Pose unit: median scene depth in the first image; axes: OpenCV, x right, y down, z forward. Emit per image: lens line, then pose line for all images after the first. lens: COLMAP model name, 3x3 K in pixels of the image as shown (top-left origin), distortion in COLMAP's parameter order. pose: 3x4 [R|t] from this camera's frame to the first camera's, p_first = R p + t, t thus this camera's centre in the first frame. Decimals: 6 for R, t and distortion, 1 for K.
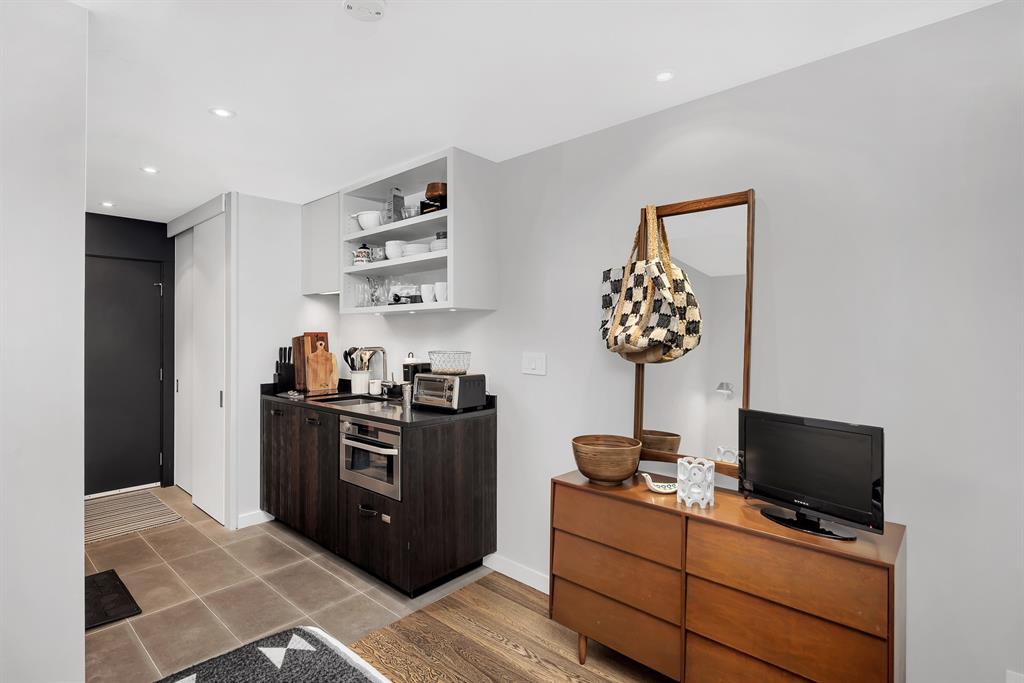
lens RADIAL K [[495.8, 0, 507.5], [0, 495.8, 339.0], [0, 0, 1]] dist [-0.000317, -0.000259]
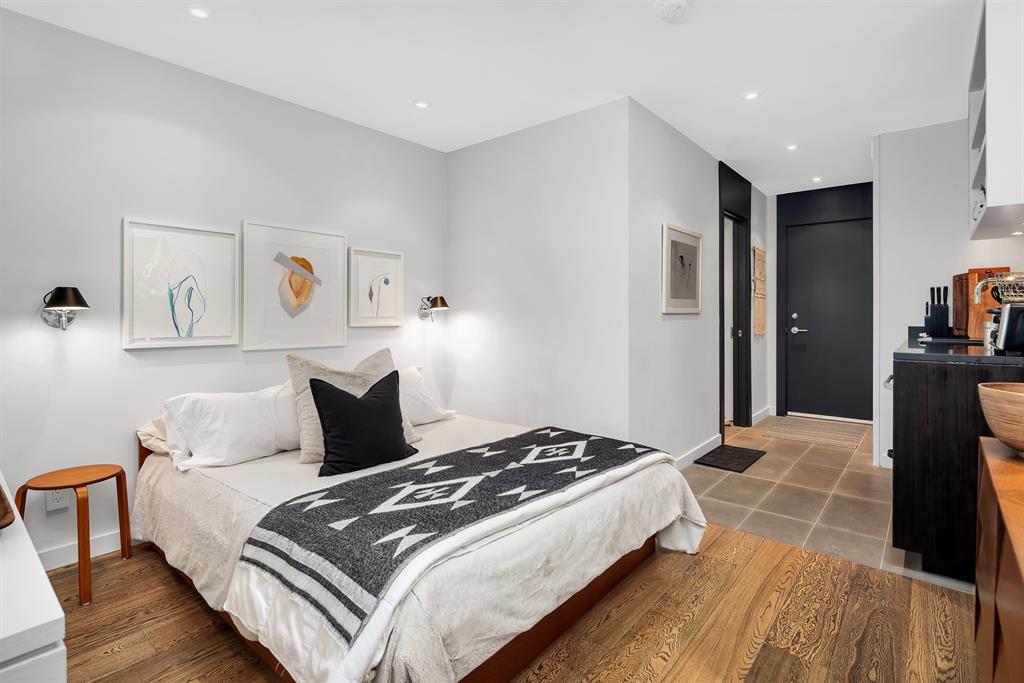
lens RADIAL K [[495.8, 0, 507.5], [0, 495.8, 339.0], [0, 0, 1]] dist [-0.000317, -0.000259]
pose [[0.017871, 0.048987, -0.998640, 0.450239], [-0.002410, 0.998798, 0.048952, 0.070530], [0.999837, 0.001532, 0.017967, 0.210165]]
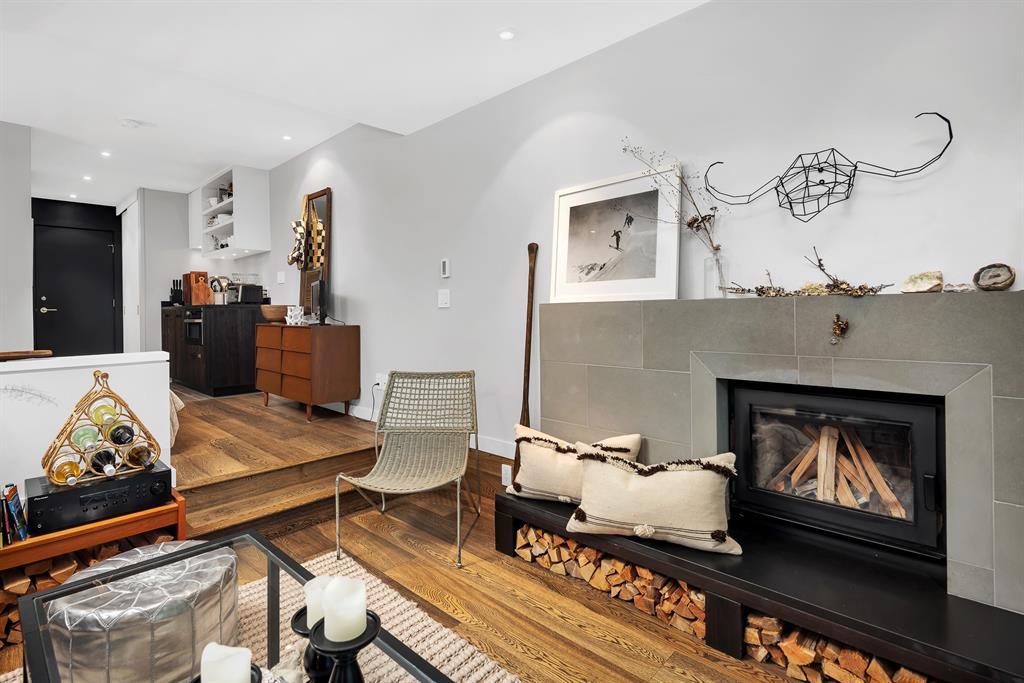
lens RADIAL K [[498.4, 0, 517.2], [0, 498.4, 317.1], [0, 0, 1]] dist [0.000576, 0.000252]
pose [[0.999438, -0.017061, -0.028860, 0.770296], [0.017349, 0.999802, 0.009758, 0.150934], [0.028688, -0.010253, 0.999536, -0.672948]]
